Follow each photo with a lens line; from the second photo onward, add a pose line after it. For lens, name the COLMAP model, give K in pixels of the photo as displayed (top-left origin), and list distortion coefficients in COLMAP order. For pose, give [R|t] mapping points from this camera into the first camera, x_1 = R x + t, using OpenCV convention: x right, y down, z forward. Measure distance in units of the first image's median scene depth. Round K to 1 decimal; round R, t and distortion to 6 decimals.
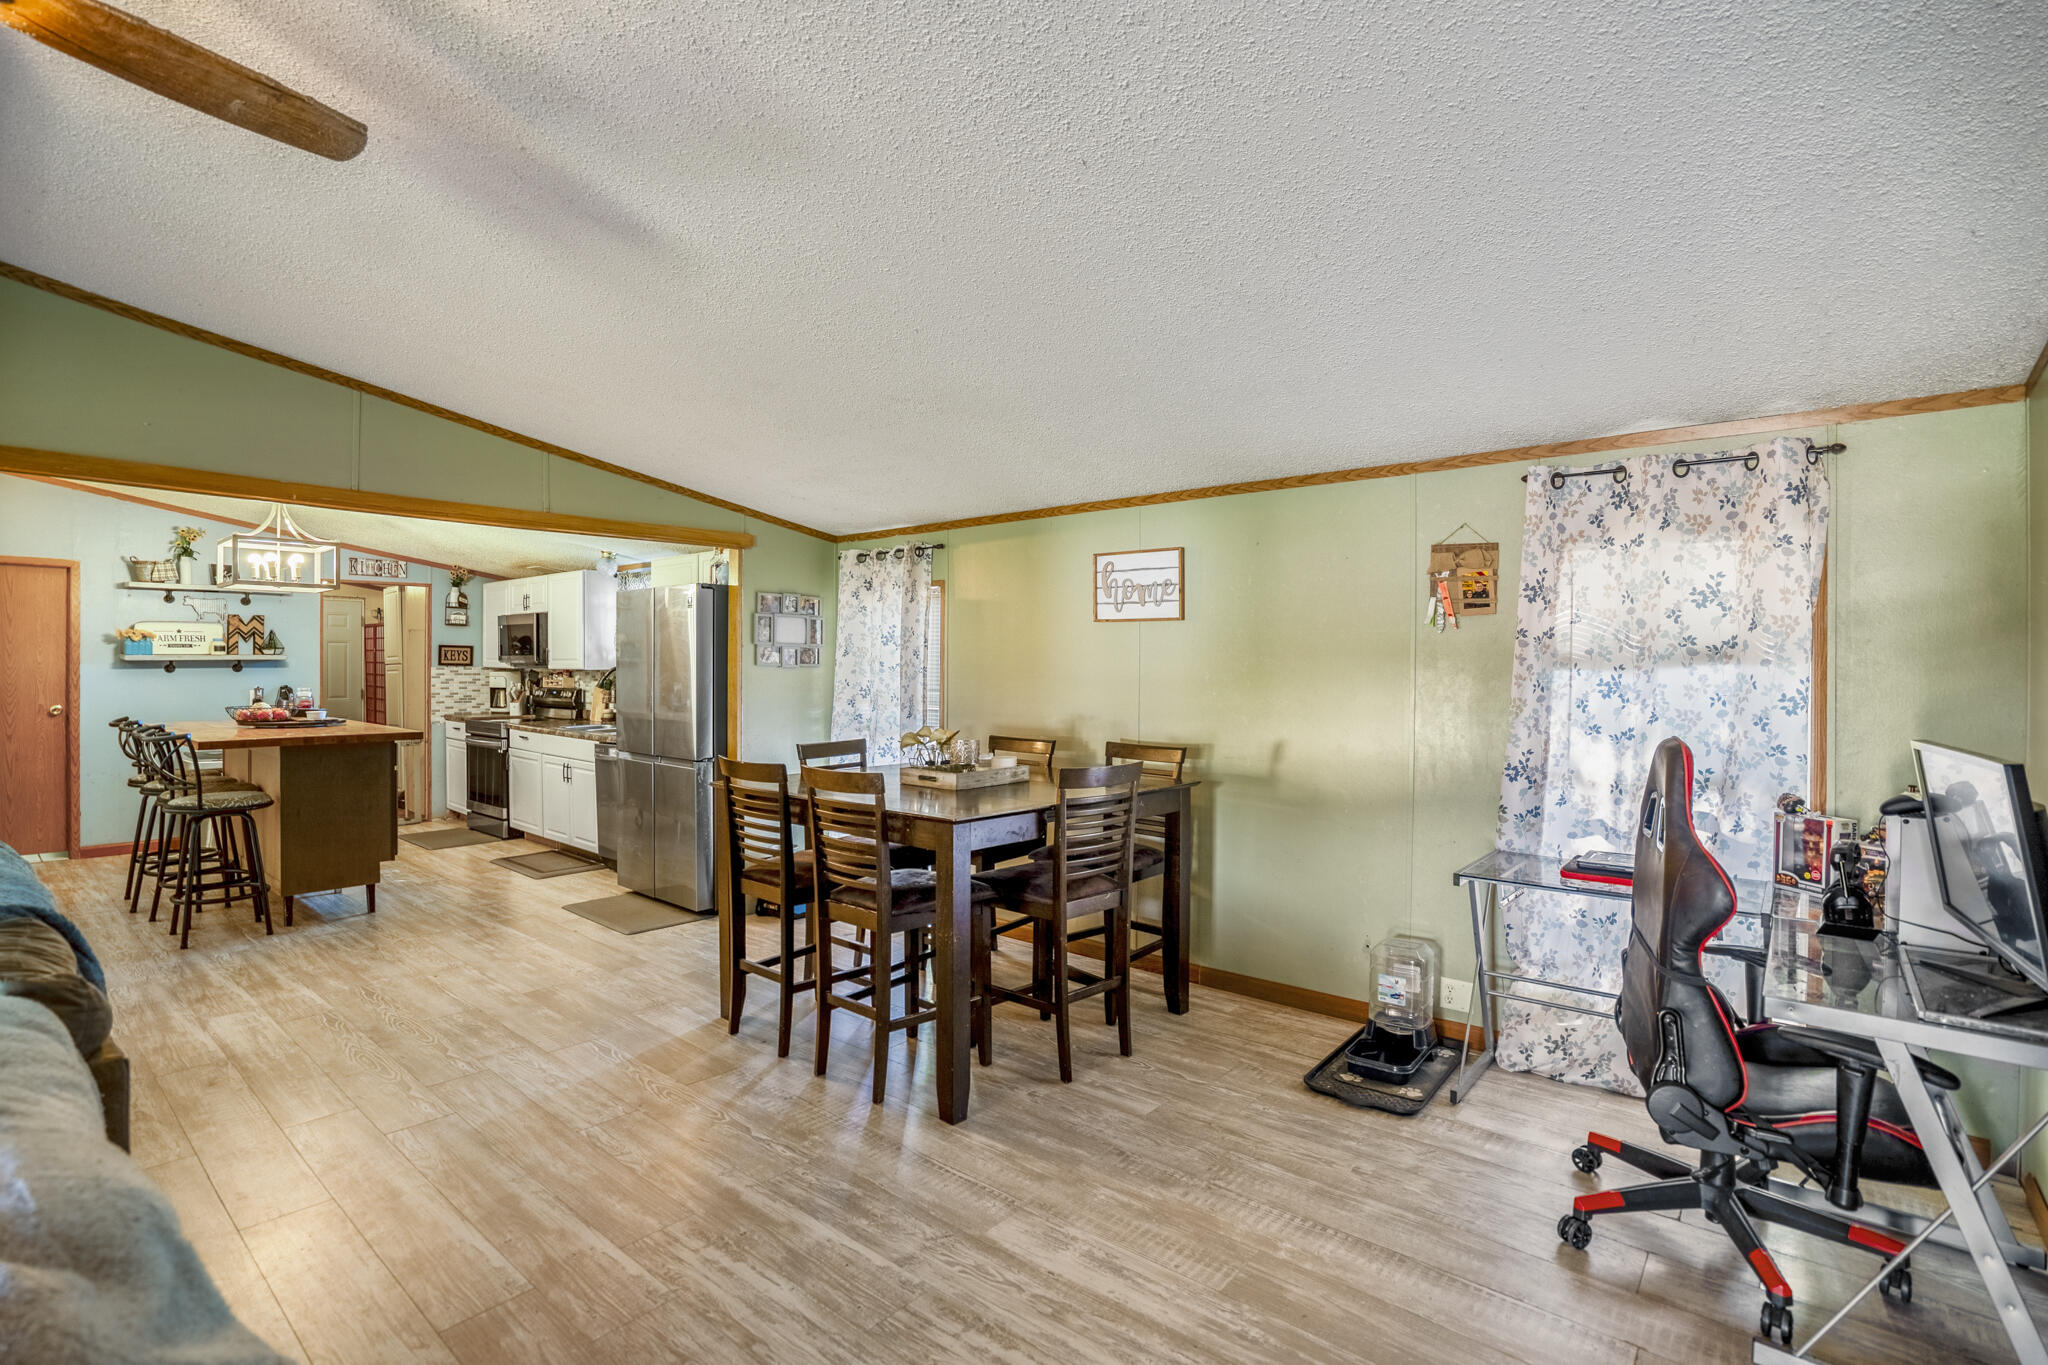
lens RADIAL K [[945.4, 0, 1028.1], [0, 945.4, 671.9], [0, 0, 1]] dist [-0.044612, 0.000390]
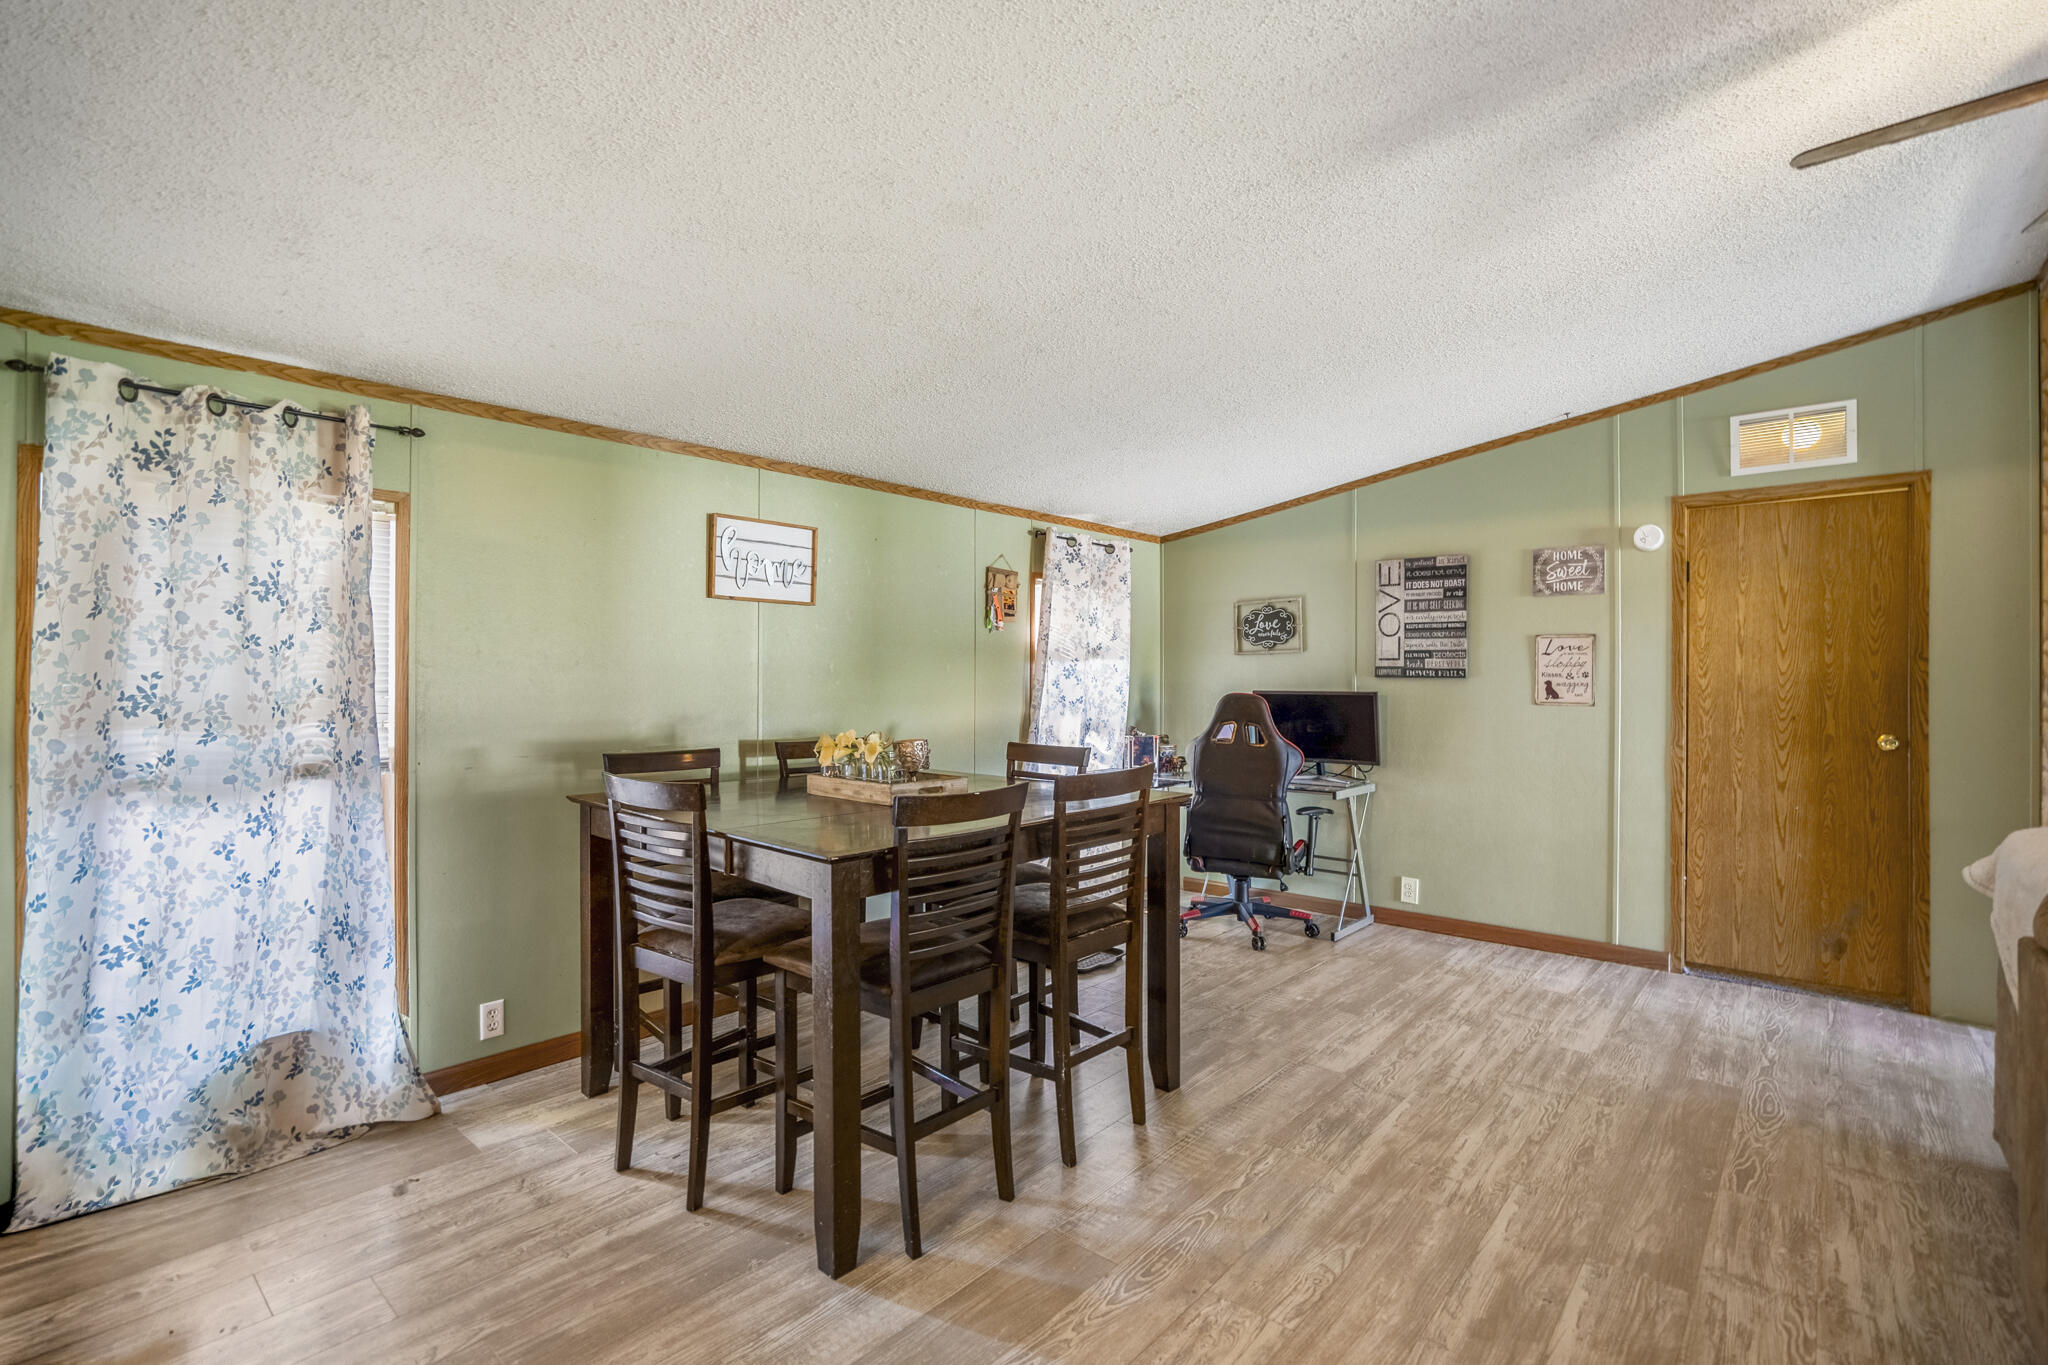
lens RADIAL K [[940.9, 0, 1023.4], [0, 940.9, 667.9], [0, 0, 1]] dist [-0.020151, 0.000363]
pose [[0.029398, 0.003579, 0.999561, -0.877410], [0.005112, 0.999980, -0.003730, 0.013268], [-0.999555, 0.005219, 0.029380, 0.879766]]
